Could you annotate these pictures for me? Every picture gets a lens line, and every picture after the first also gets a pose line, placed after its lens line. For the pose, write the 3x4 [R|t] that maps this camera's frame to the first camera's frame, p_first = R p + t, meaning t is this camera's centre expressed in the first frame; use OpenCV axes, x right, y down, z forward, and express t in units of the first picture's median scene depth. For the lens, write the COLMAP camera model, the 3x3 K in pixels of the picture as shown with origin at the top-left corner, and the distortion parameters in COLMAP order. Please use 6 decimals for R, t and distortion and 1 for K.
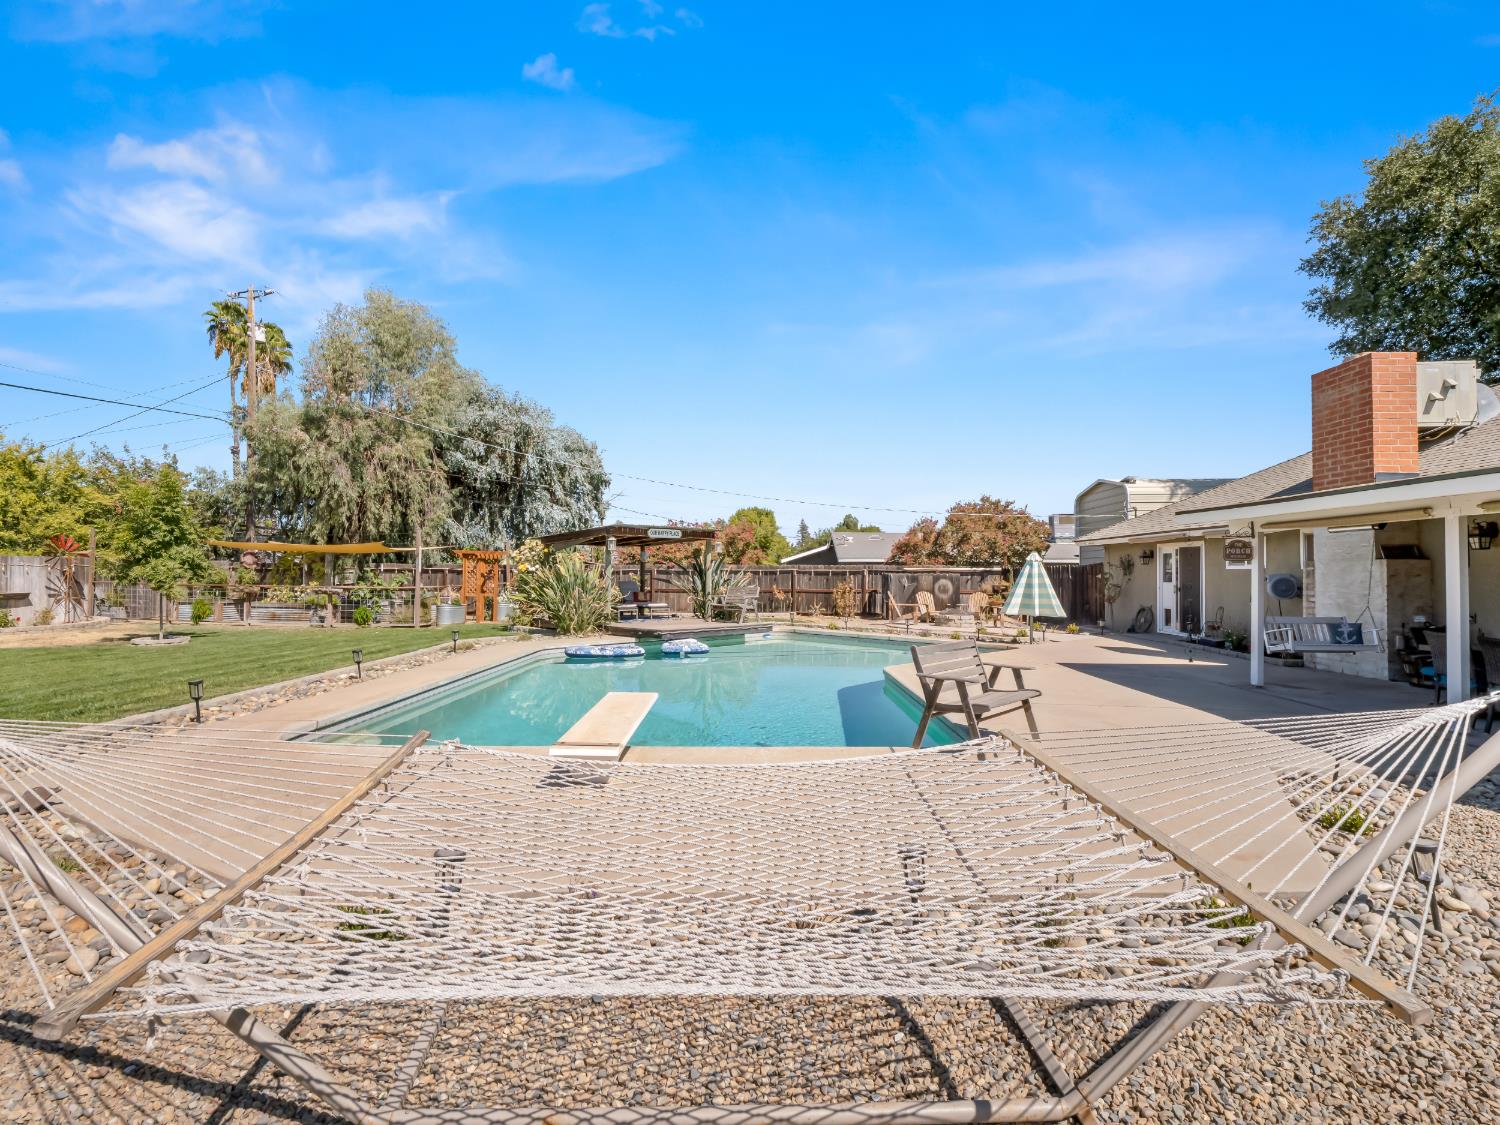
lens RADIAL K [[721.3, 0, 748.7], [0, 721.3, 557.7], [0, 0, 1]] dist [-0.004475, -0.010083]
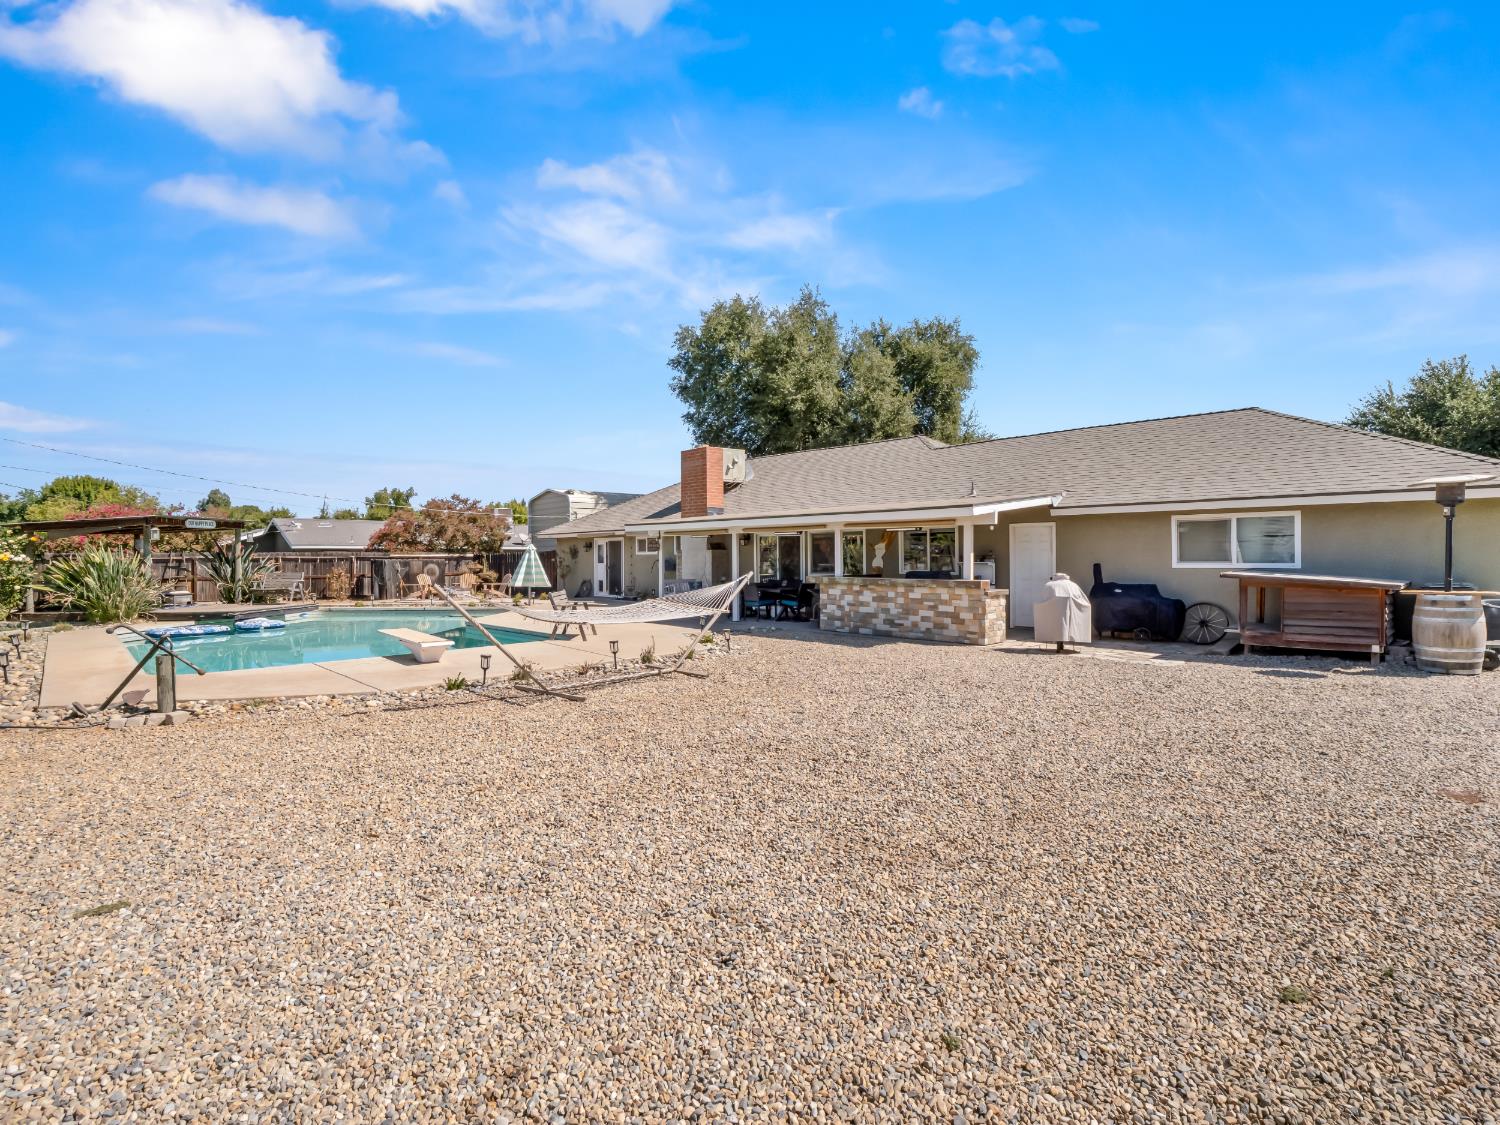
lens RADIAL K [[721.3, 0, 748.7], [0, 721.3, 557.7], [0, 0, 1]] dist [-0.004475, -0.010083]
pose [[0.701645, -0.008547, 0.712476, -0.234818], [-0.006259, 0.999816, 0.018158, -0.006171], [-0.712500, -0.017200, 0.701462, -0.244998]]
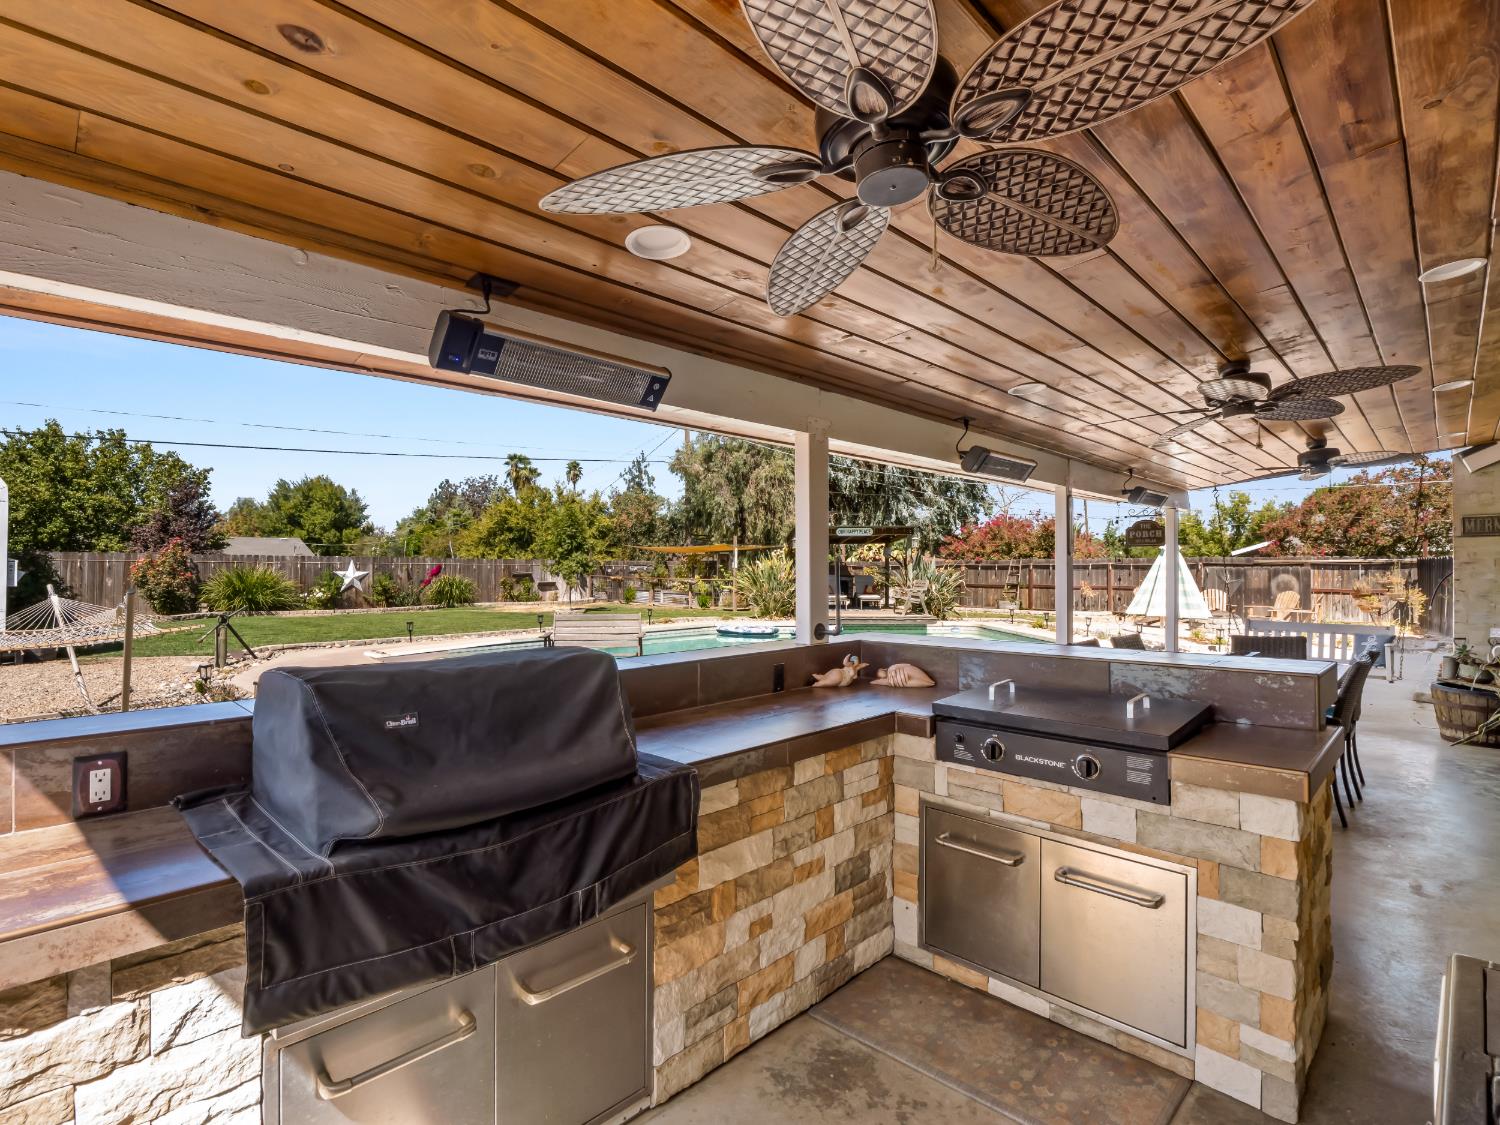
lens RADIAL K [[732.4, 0, 750.0], [0, 732.4, 562.5], [0, 0, 1]] dist [-0.003824, -0.007851]
pose [[0.737023, -0.010701, -0.675783, 0.406834], [0.017701, 0.999837, 0.003473, 0.005108], [0.675636, -0.014522, 0.737092, 0.046438]]
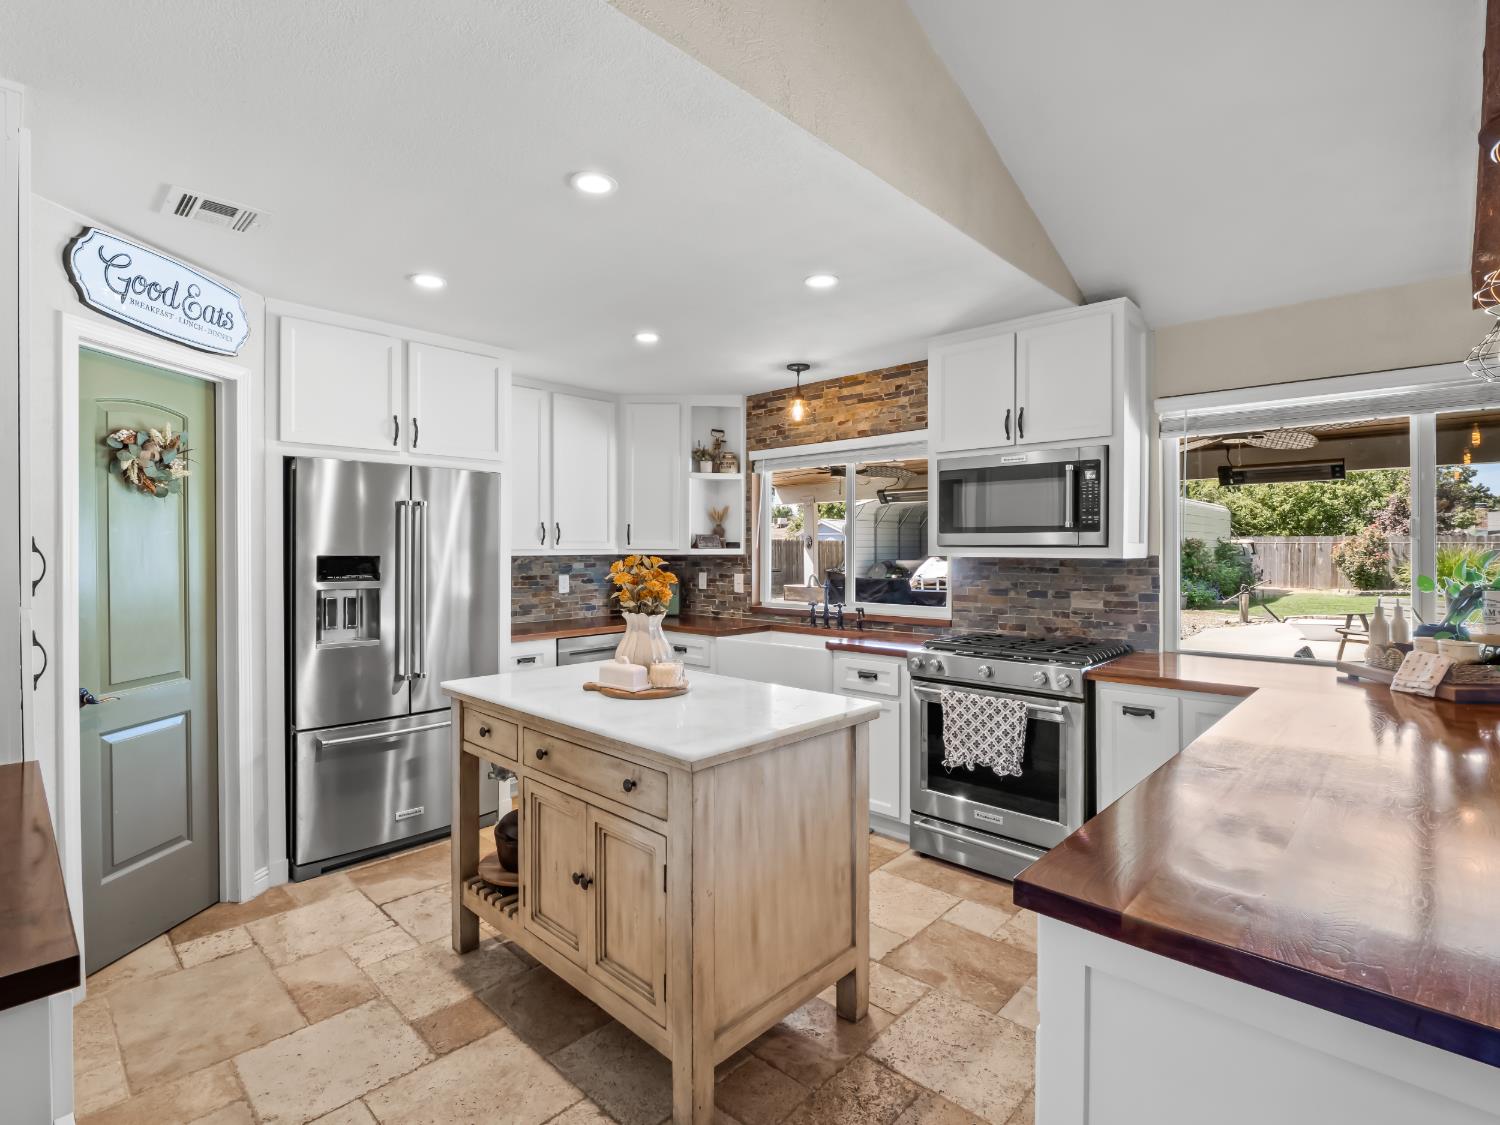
lens RADIAL K [[724.1, 0, 747.1], [0, 724.1, 556.4], [0, 0, 1]] dist [-0.001630, -0.008955]
pose [[-0.663869, 0.004767, -0.747834, 0.609641], [0.014453, 0.999875, -0.006456, 0.006539], [0.747709, -0.015095, -0.663855, 0.267460]]
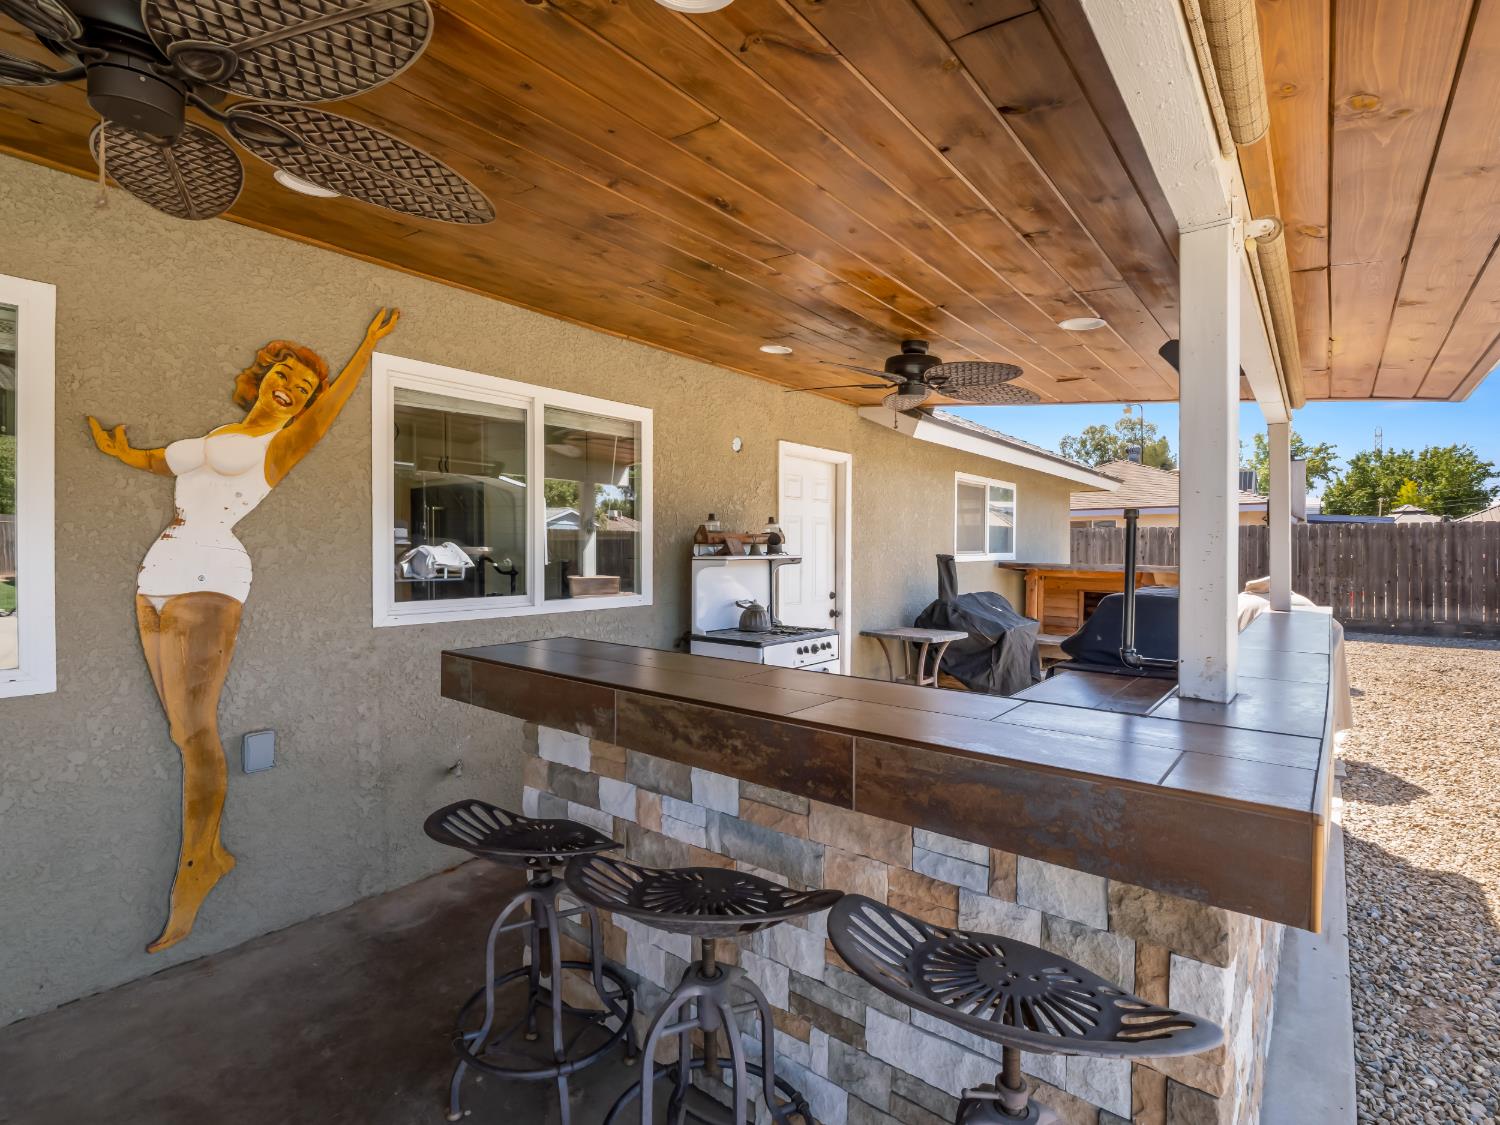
lens RADIAL K [[724.1, 0, 747.1], [0, 724.1, 556.4], [0, 0, 1]] dist [-0.001630, -0.008955]
pose [[-0.793391, -0.006648, 0.608675, 0.304399], [-0.012599, 0.999905, -0.005502, 0.010896], [-0.608581, -0.012034, -0.793400, 0.257109]]
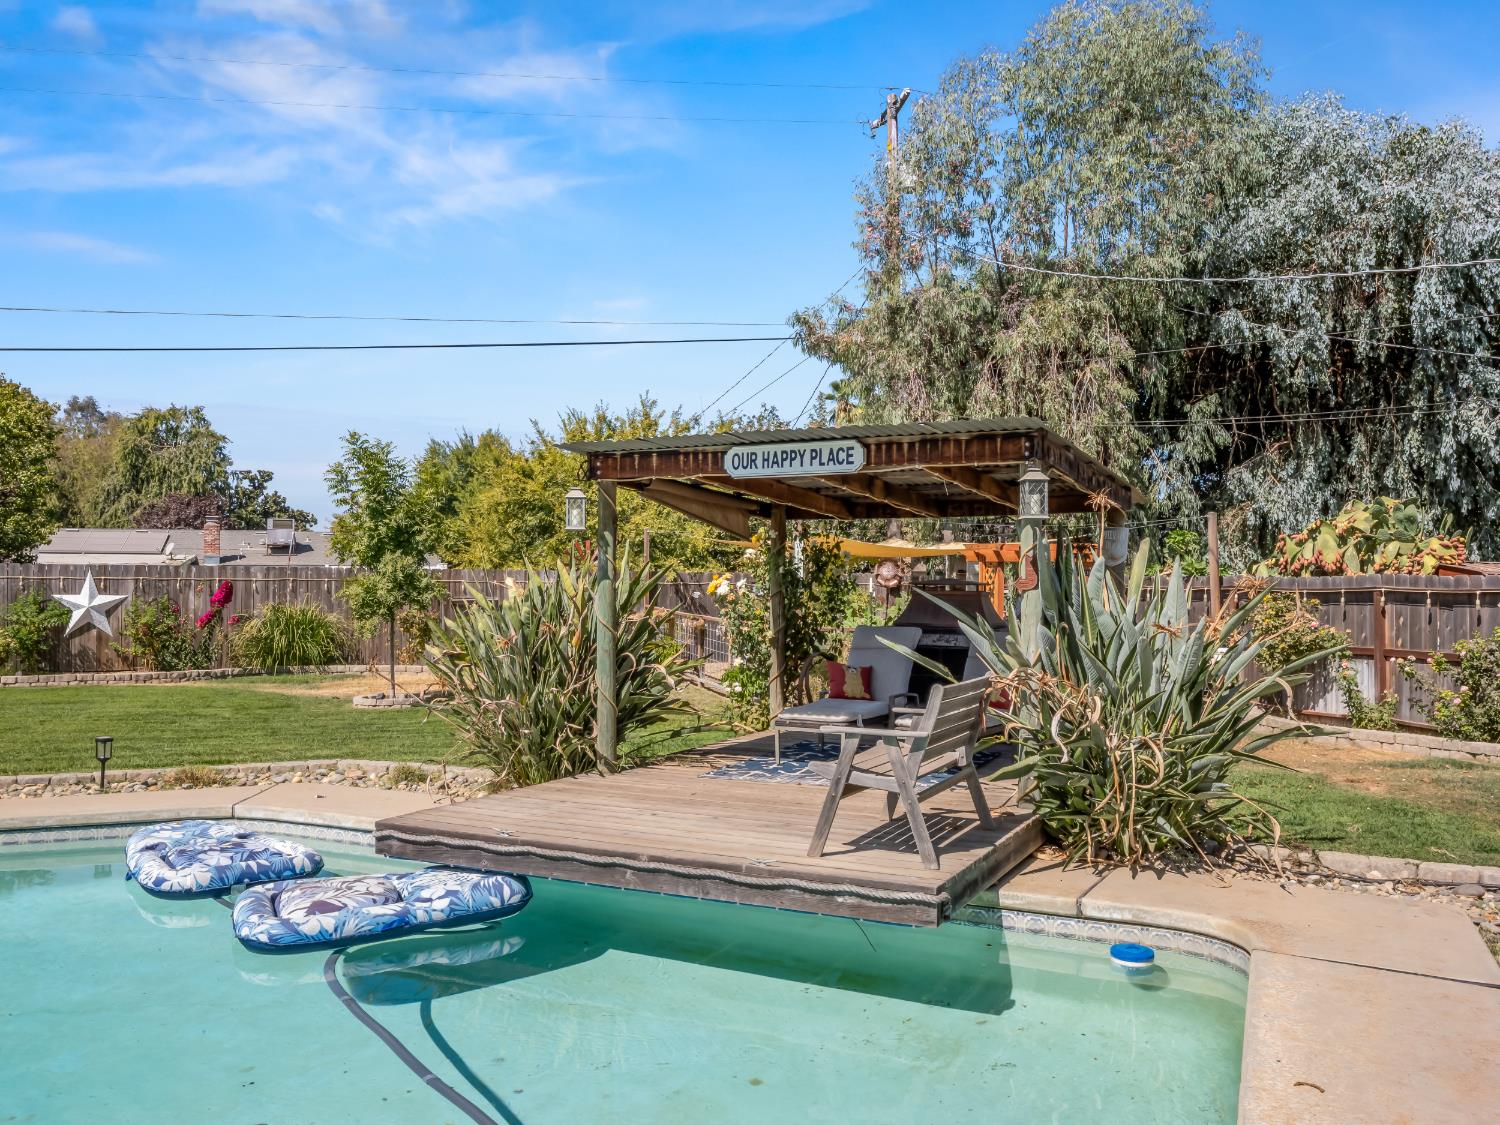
lens RADIAL K [[1267.6, 0, 757.1], [0, 1267.6, 569.2], [0, 0, 1]] dist [-0.012527, -0.006370]
pose [[0.353747, -0.012870, -0.935253, 0.245575], [0.016020, 0.999842, -0.007699, 0.008121], [0.935204, -0.012259, 0.353897, 0.633502]]
